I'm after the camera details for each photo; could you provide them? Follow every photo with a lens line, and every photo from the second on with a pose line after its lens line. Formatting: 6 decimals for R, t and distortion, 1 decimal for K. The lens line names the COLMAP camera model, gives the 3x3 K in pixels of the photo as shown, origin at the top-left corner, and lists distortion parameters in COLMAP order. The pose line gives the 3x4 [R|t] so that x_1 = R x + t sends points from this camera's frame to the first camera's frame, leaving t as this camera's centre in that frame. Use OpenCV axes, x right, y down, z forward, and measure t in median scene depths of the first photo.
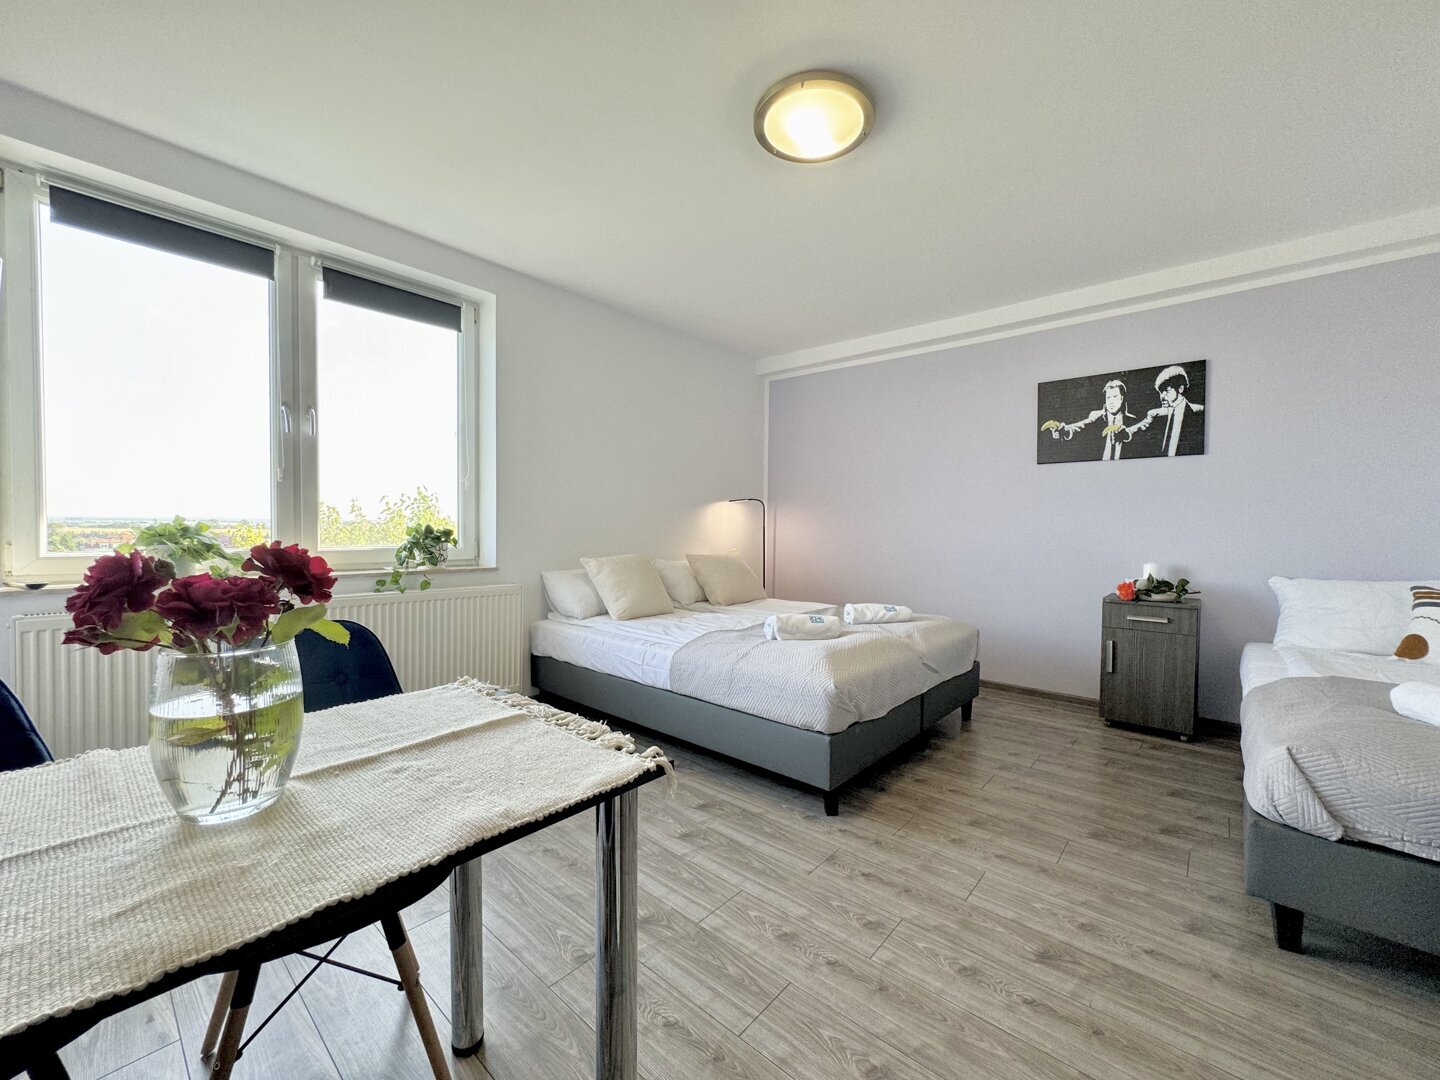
lens RADIAL K [[578.7, 0, 720.7], [0, 578.7, 548.2], [0, 0, 1]] dist [-0.006142, 0.002725]
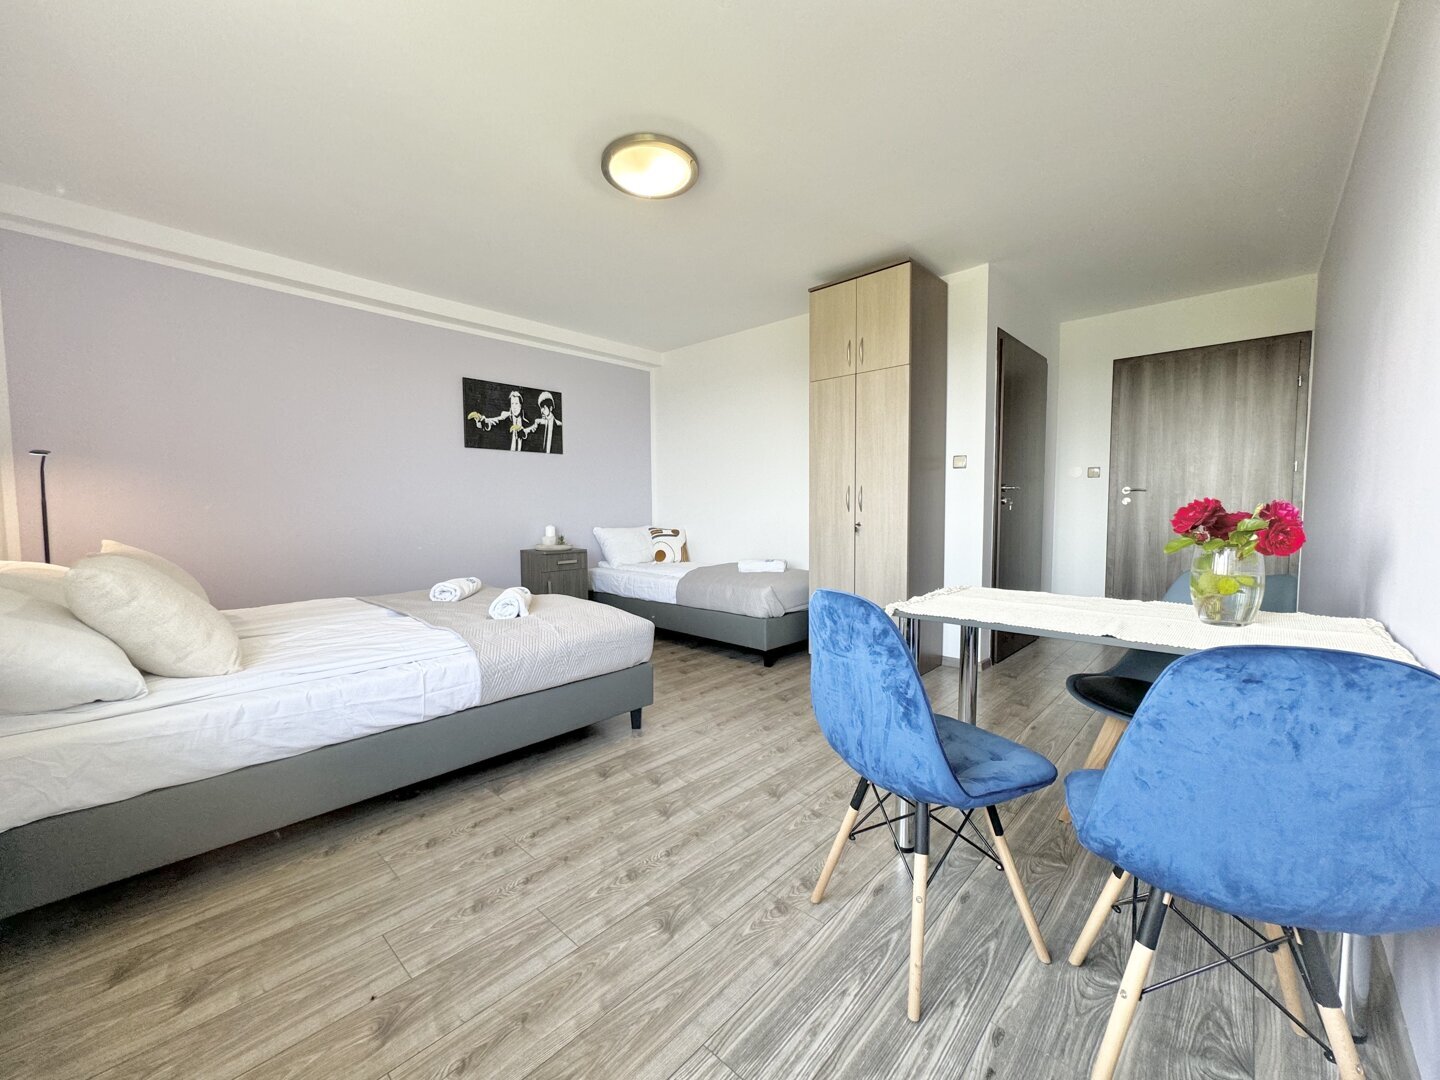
lens RADIAL K [[578.7, 0, 724.5], [0, 578.7, 540.6], [0, 0, 1]] dist [-0.006142, 0.002725]
pose [[0.014985, -0.065252, 0.997756, -0.723346], [0.046600, 0.996830, 0.064492, -0.010278], [-0.998801, 0.045529, 0.017979, 0.544903]]
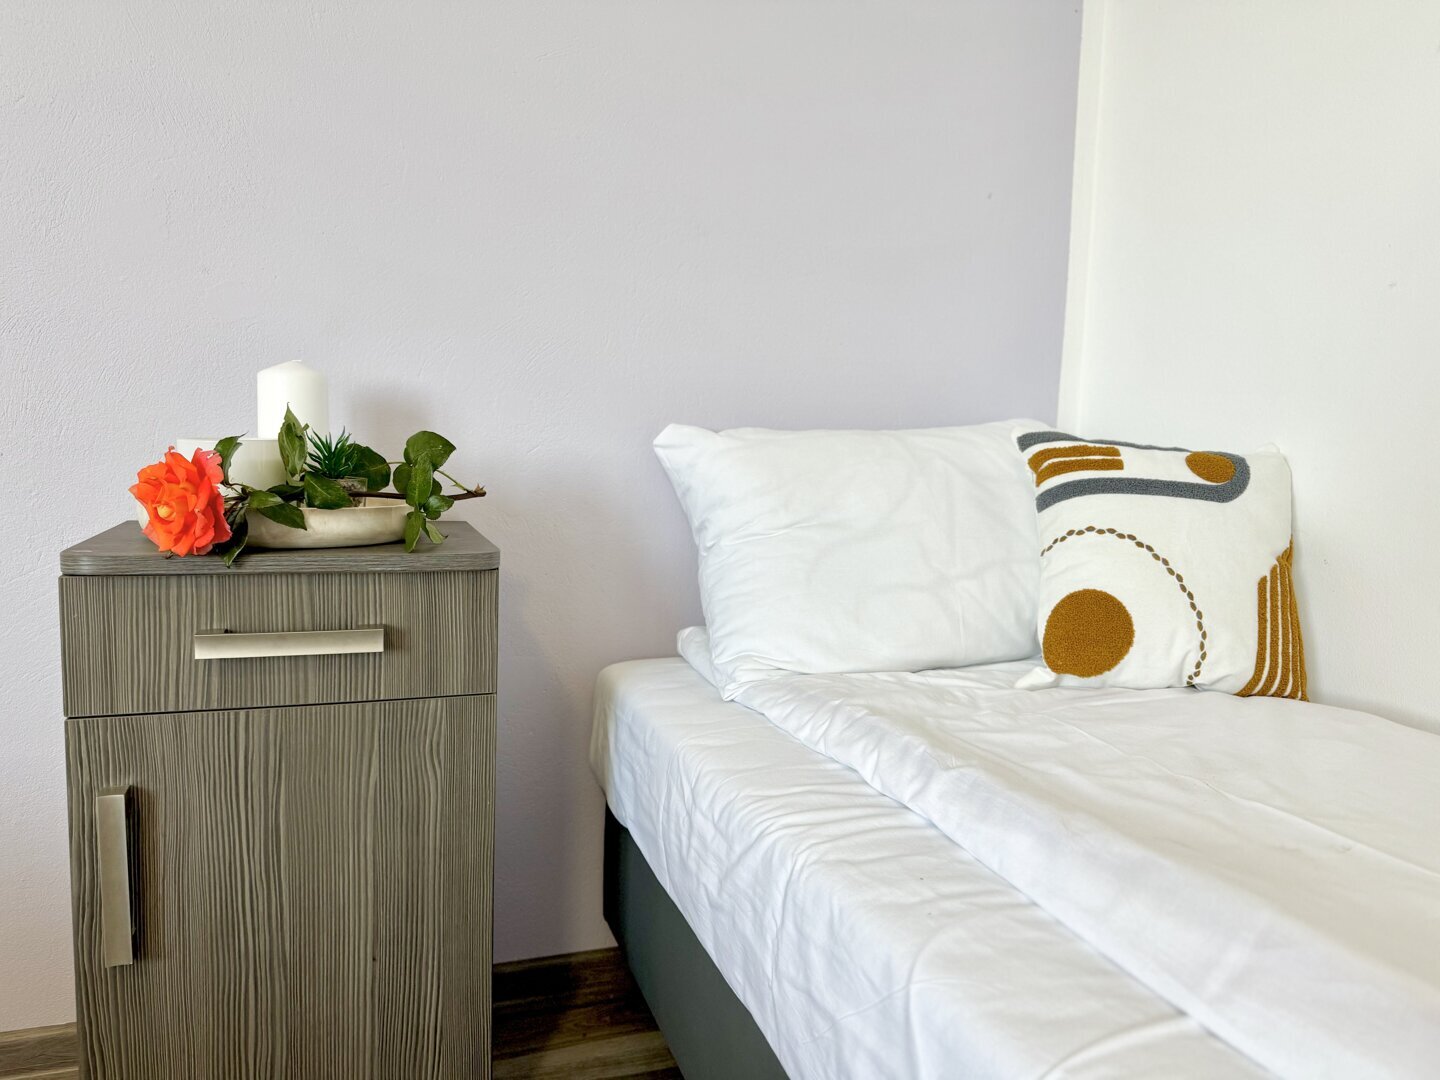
lens RADIAL K [[1012.4, 0, 713.6], [0, 1012.4, 550.0], [0, 0, 1]] dist [0.050011, -0.063711]
pose [[0.474698, -0.087272, 0.875811, 0.498473], [0.006115, 0.995375, 0.095872, 0.058524], [-0.880128, -0.040154, 0.473036, 0.699794]]
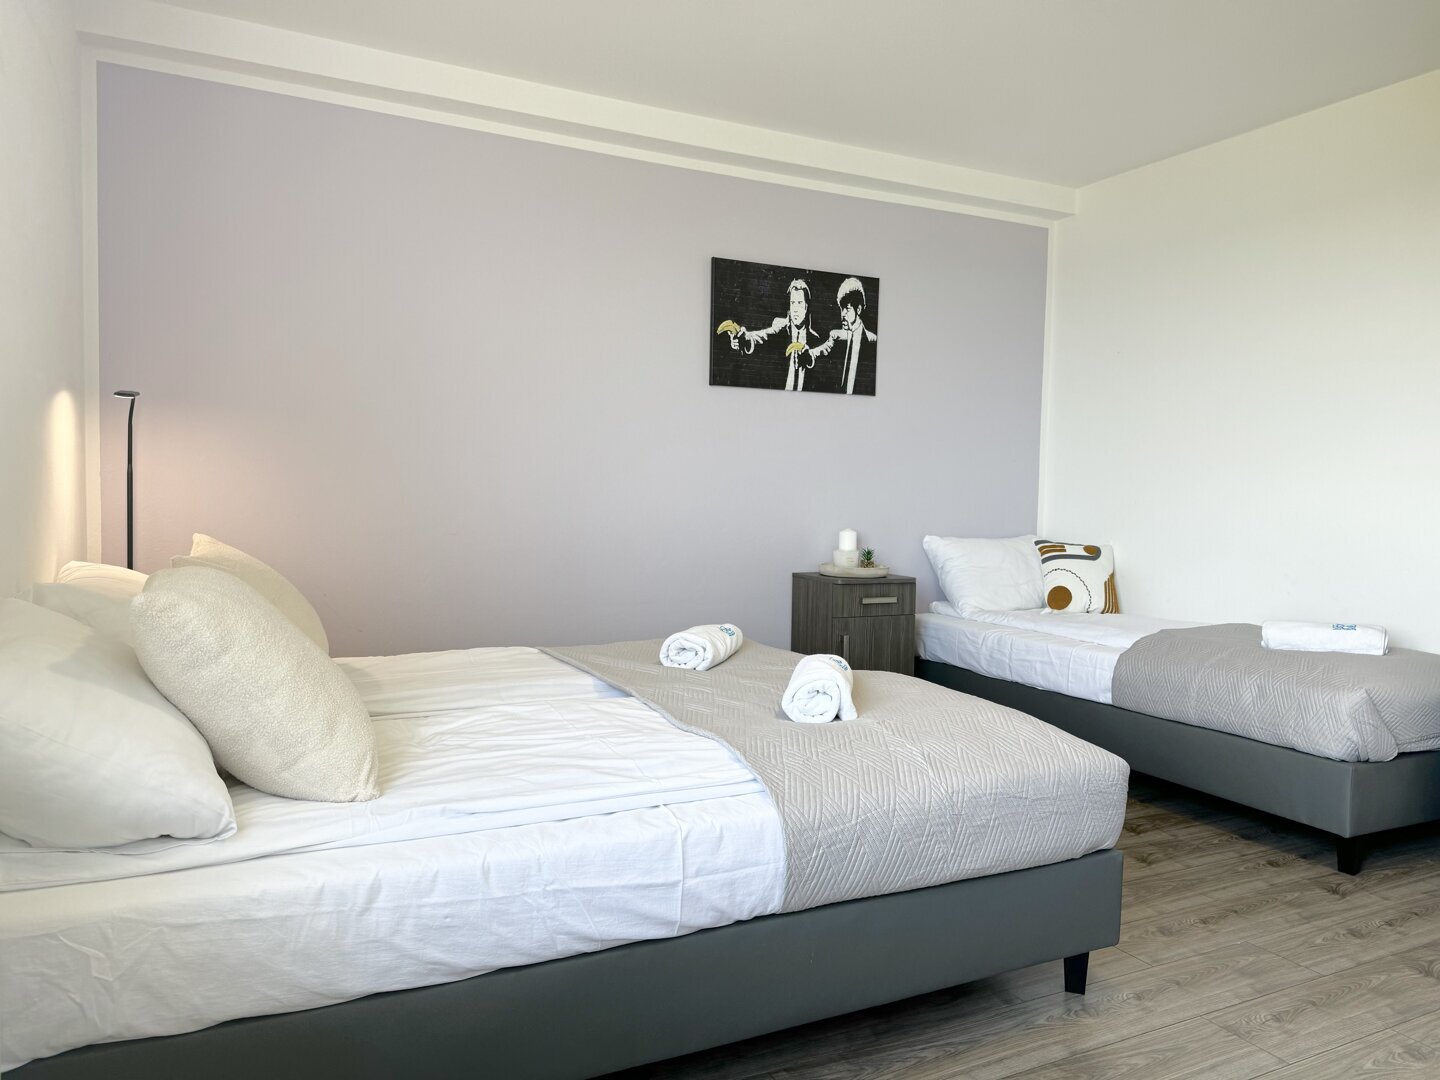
lens RADIAL K [[1012.4, 0, 706.2], [0, 1012.4, 544.1], [0, 0, 1]] dist [0.050011, -0.063711]
pose [[0.381403, -0.046640, 0.923232, -0.594269], [0.025667, 0.998876, 0.039857, -0.015074], [-0.924053, 0.008495, 0.382171, 0.670412]]
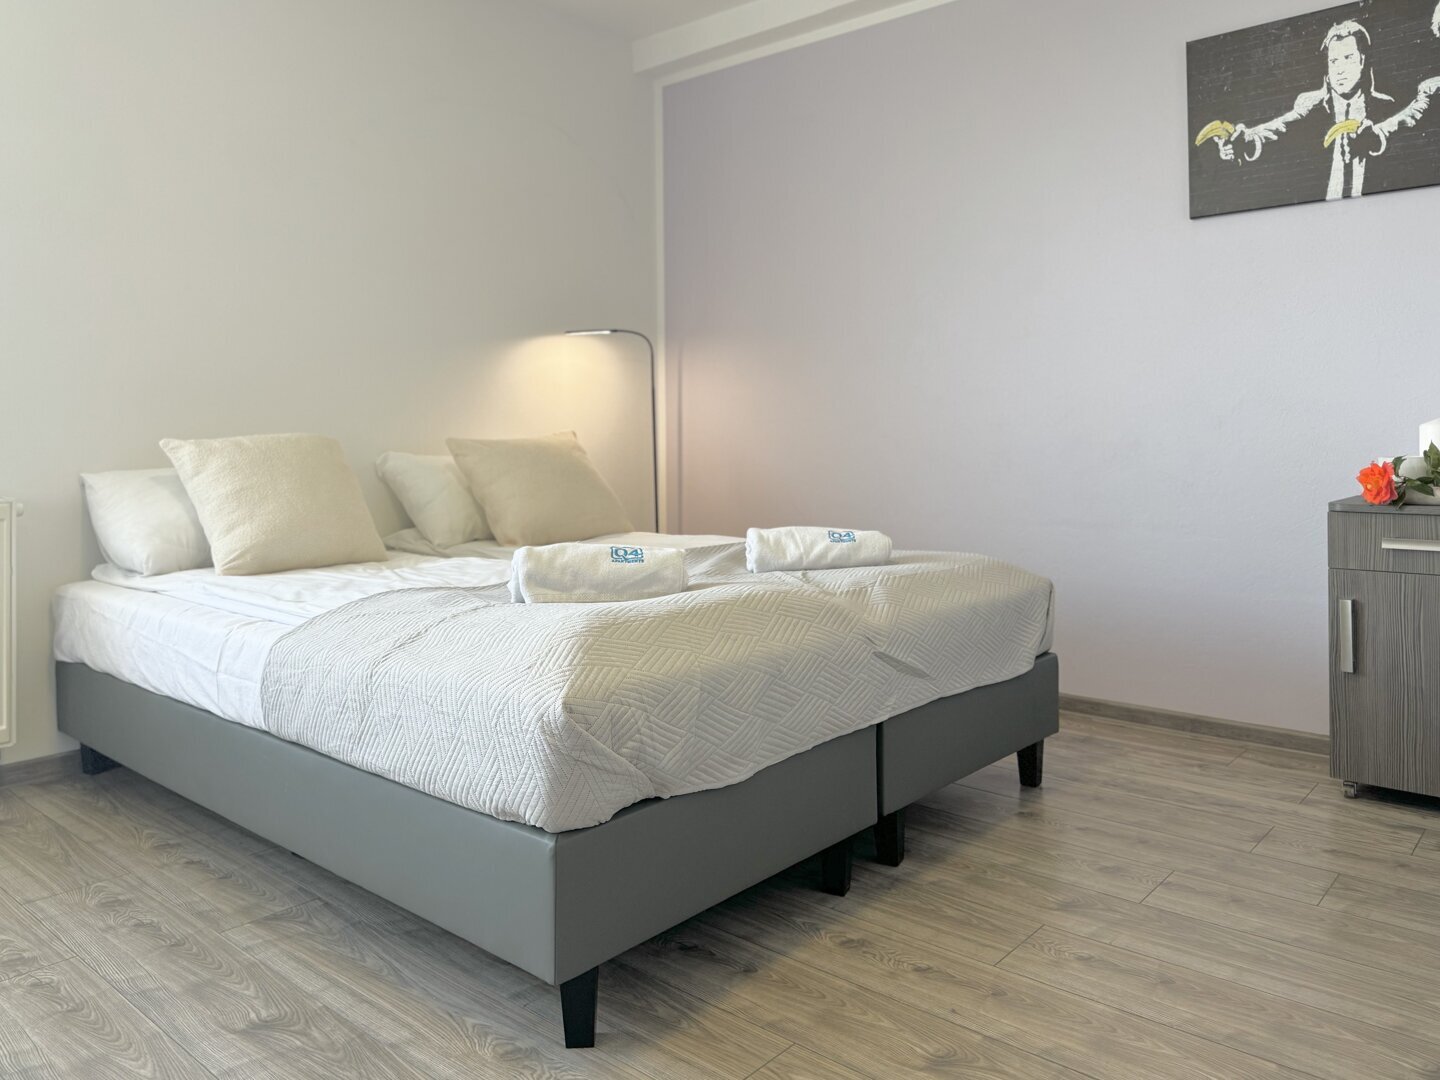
lens RADIAL K [[1063.3, 0, 731.5], [0, 1063.3, 449.8], [0, 0, 1]] dist [0.021402, -0.025842]
pose [[0.999813, -0.018555, 0.005357, 0.209149], [0.018697, 0.999441, -0.027730, 0.060884], [-0.004840, 0.027825, 0.999601, 0.194760]]
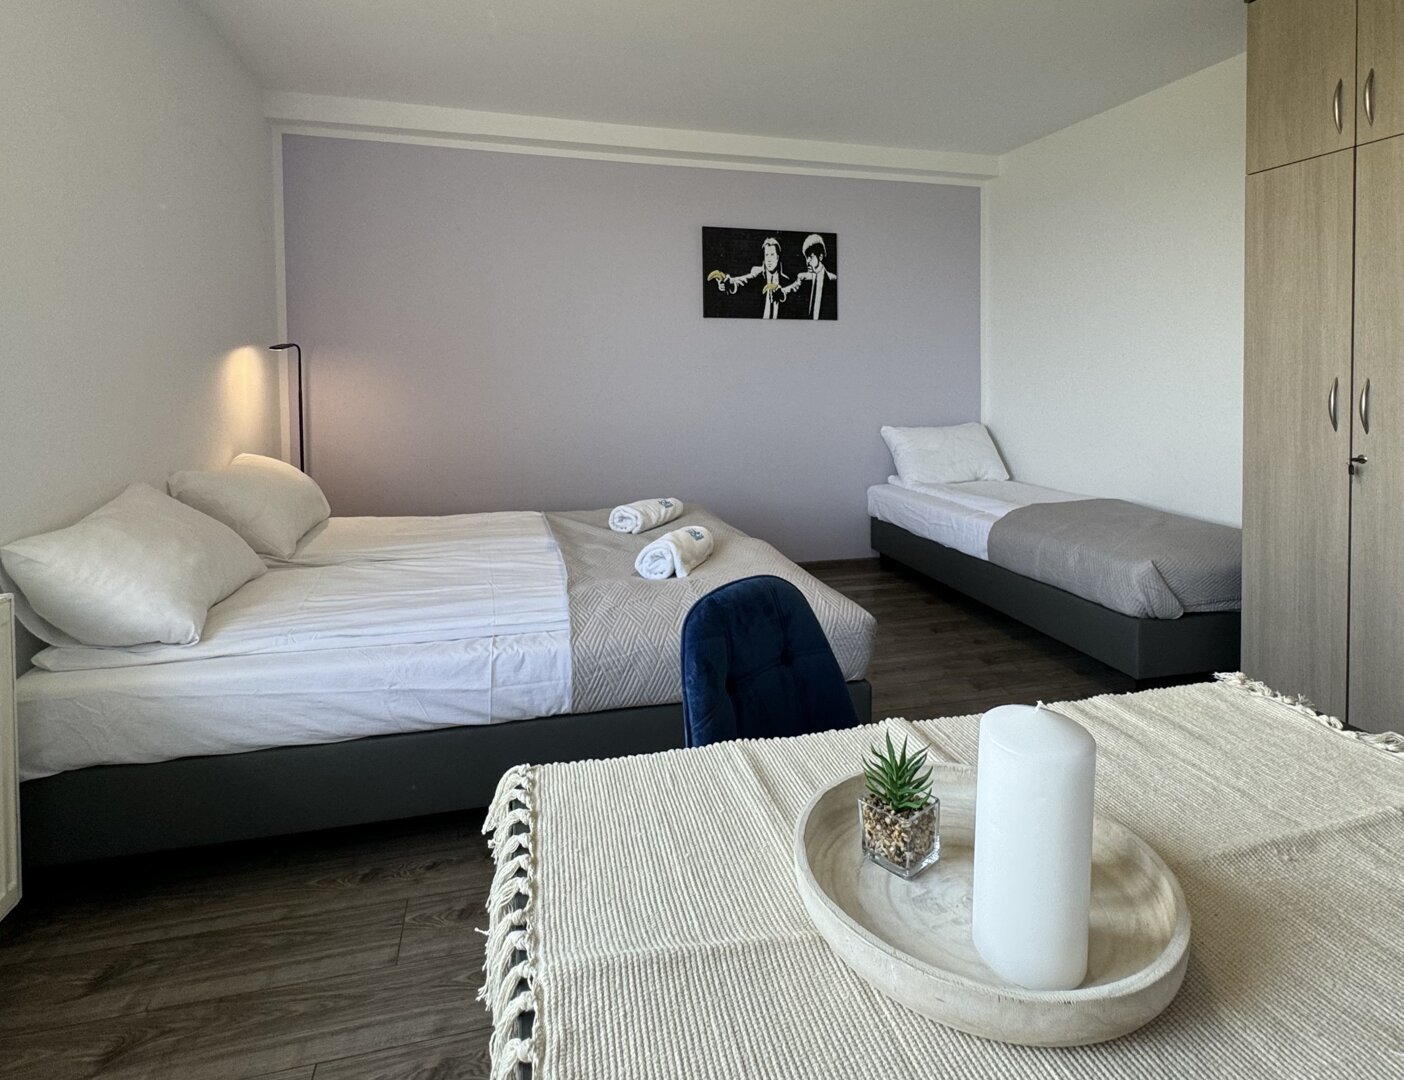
lens RADIAL K [[773.6, 0, 697.2], [0, 773.6, 389.7], [0, 0, 1]] dist [-0.003850, 0.003283]
pose [[0.549566, -0.024306, 0.835096, -0.528043], [0.036894, 0.999308, 0.004806, -0.047626], [-0.834635, 0.028168, 0.550083, 0.418952]]
